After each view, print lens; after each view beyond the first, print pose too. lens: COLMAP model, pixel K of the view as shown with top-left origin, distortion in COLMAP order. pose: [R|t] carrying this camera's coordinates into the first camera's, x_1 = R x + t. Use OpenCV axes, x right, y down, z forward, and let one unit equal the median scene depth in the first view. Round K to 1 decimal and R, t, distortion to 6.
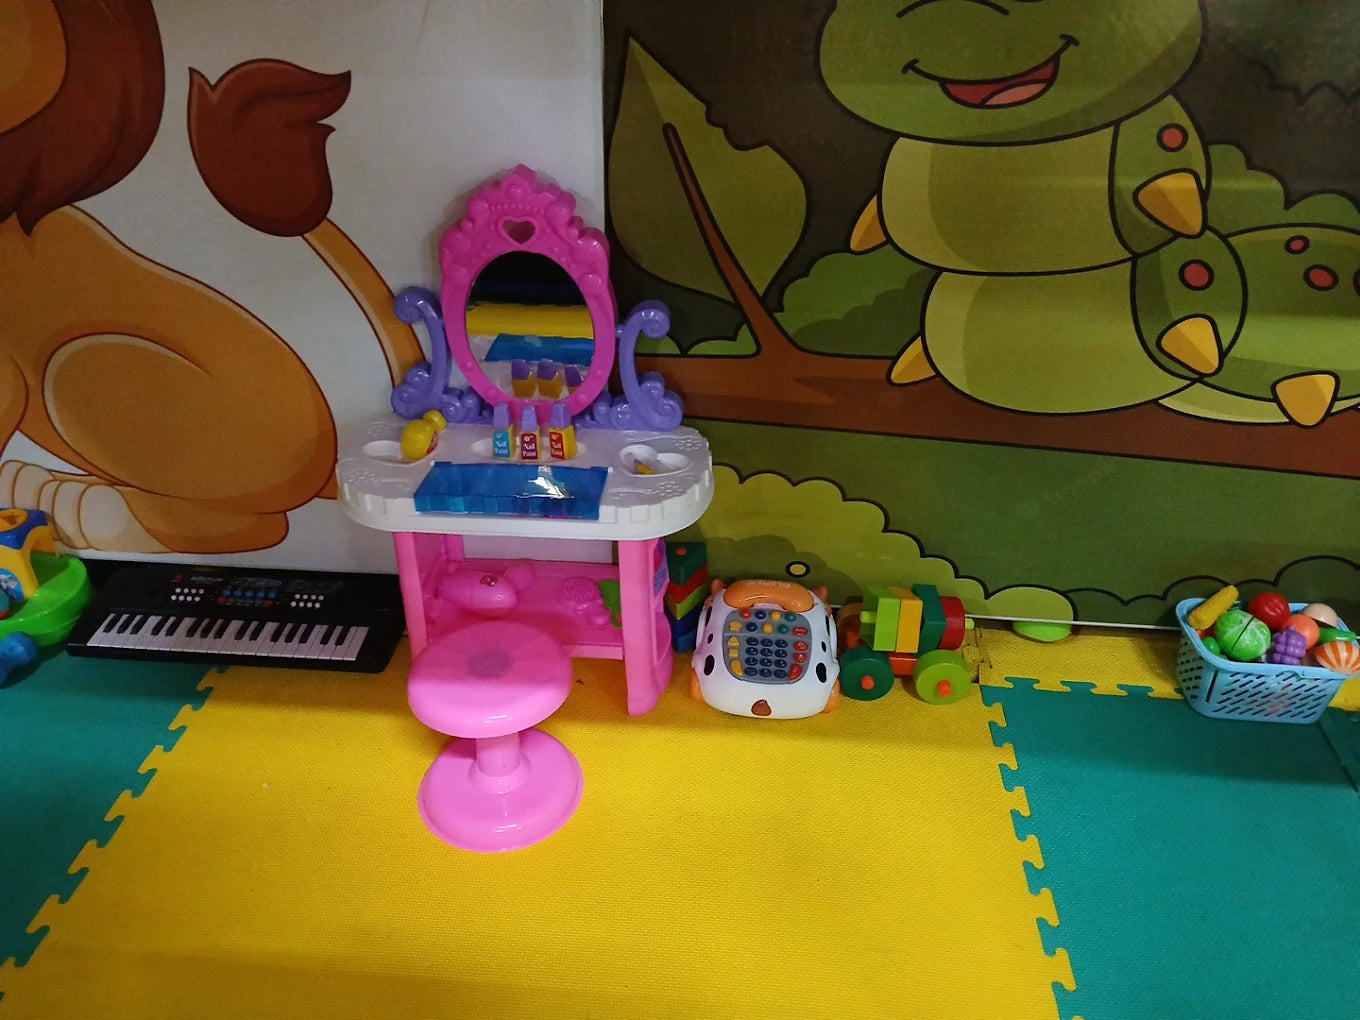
lens RADIAL K [[1041.1, 0, 657.4], [0, 1041.1, 595.1], [0, 0, 1]] dist [0.056341, -0.082044]
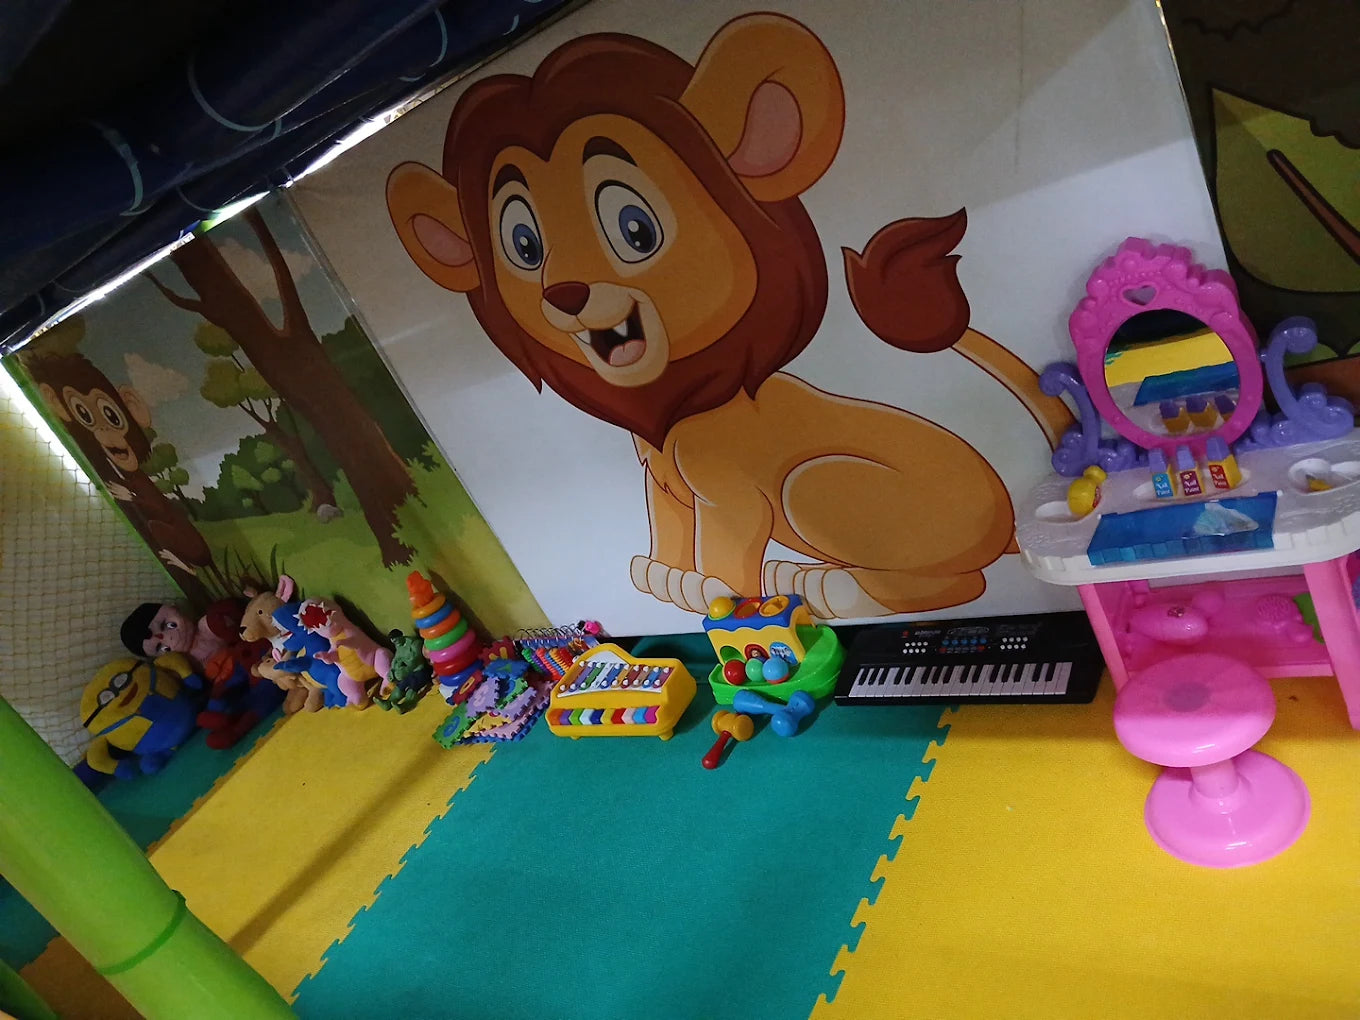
lens RADIAL K [[1041.1, 0, 657.4], [0, 1041.1, 595.1], [0, 0, 1]] dist [0.056341, -0.082044]
pose [[0.776609, -0.168636, -0.606993, 0.076701], [0.174635, 0.983375, -0.049769, -0.066732], [0.605295, -0.067351, 0.793147, -0.160472]]
